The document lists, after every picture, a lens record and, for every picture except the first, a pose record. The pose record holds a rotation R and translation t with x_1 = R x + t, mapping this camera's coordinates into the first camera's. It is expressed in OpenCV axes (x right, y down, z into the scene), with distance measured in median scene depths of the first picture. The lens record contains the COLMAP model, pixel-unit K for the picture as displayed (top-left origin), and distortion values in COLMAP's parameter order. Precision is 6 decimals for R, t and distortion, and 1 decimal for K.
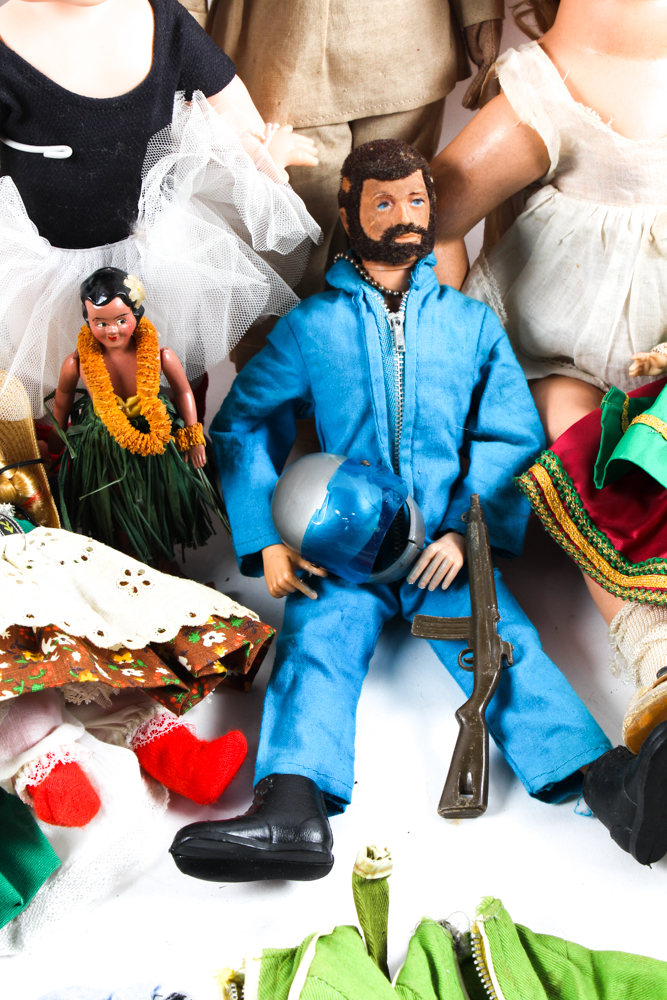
lens RADIAL K [[2025.2, 0, 331.6], [0, 2025.2, 515.1], [0, 0, 1]] dist [0.027856, 0.158799]
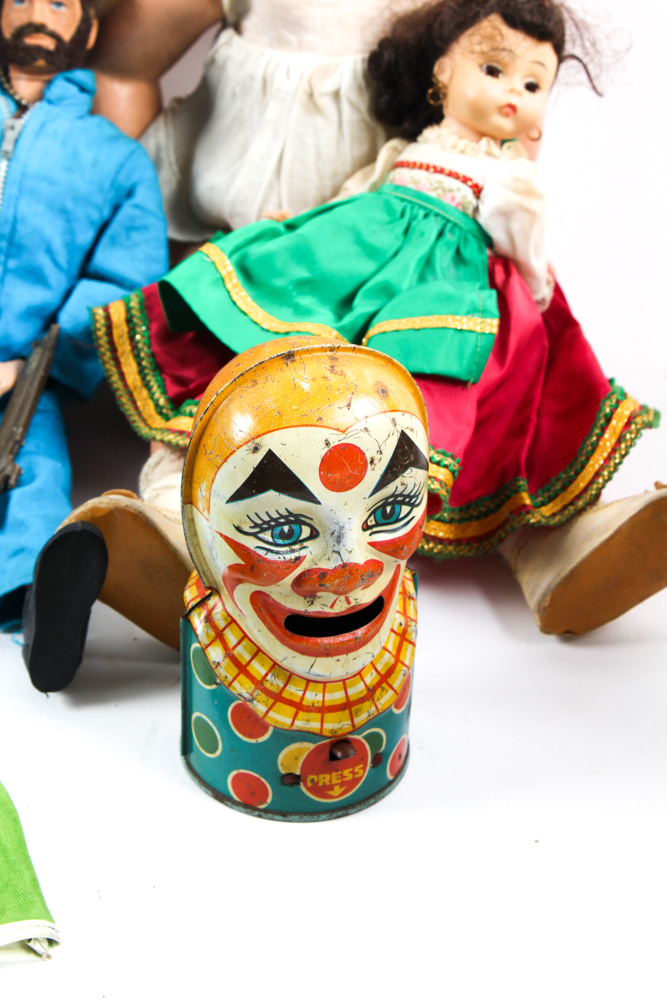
lens RADIAL K [[2364.8, 0, 333.5], [0, 2364.8, 500.0], [0, 0, 1]] dist [0.036909, 0.113696]
pose [[0.963582, 0.181496, -0.196391, 0.421147], [-0.206090, 0.971999, -0.112893, 0.163436], [0.170402, 0.149256, 0.974005, -0.002809]]
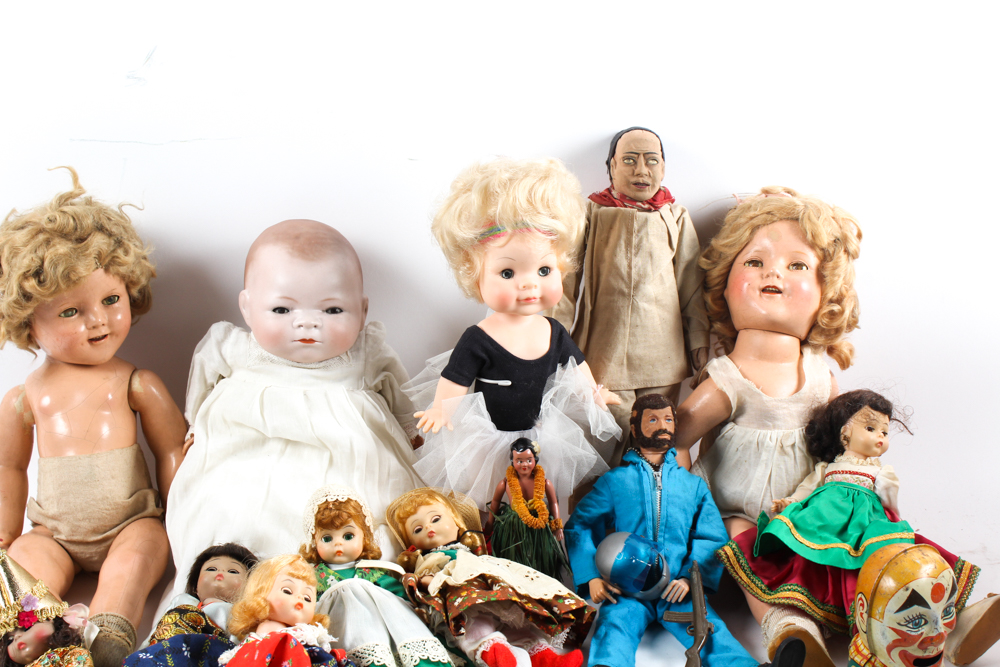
lens RADIAL K [[1565.3, 0, 482.3], [0, 1565.3, 331.4], [0, 0, 1]] dist [-0.039679, 0.147006]
pose [[0.997597, 0.039497, -0.056931, -0.062293], [-0.057292, 0.932300, -0.357121, 0.352204], [0.038971, 0.359524, 0.932322, -0.556650]]
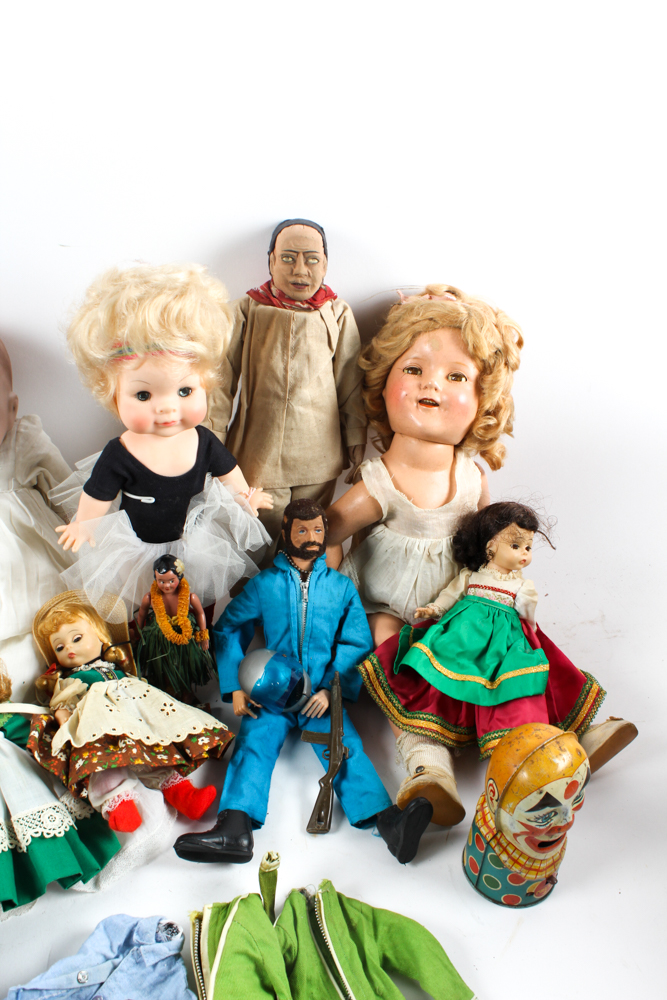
lens RADIAL K [[954.3, 0, 339.4], [0, 954.3, 516.6], [0, 0, 1]] dist [-0.157329, 0.170199]
pose [[0.996808, 0.069904, 0.038566, 0.024926], [-0.066338, 0.993992, -0.087058, -0.085112], [-0.044420, 0.084222, 0.995456, 0.013584]]
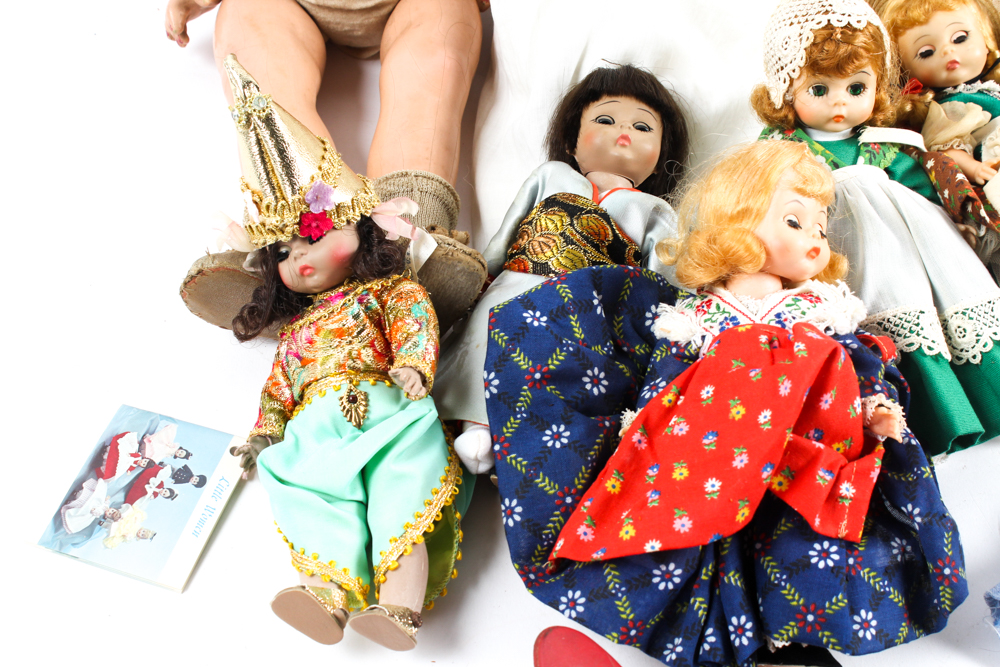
lens RADIAL K [[1515.6, 0, 496.1], [0, 1515.6, 350.3], [0, 0, 1]] dist [-0.015830, 0.025460]
pose [[0.990112, 0.140075, -0.007623, -0.427497], [-0.137671, 0.980683, 0.138951, 0.065370], [0.026939, -0.136528, 0.990270, 0.055418]]
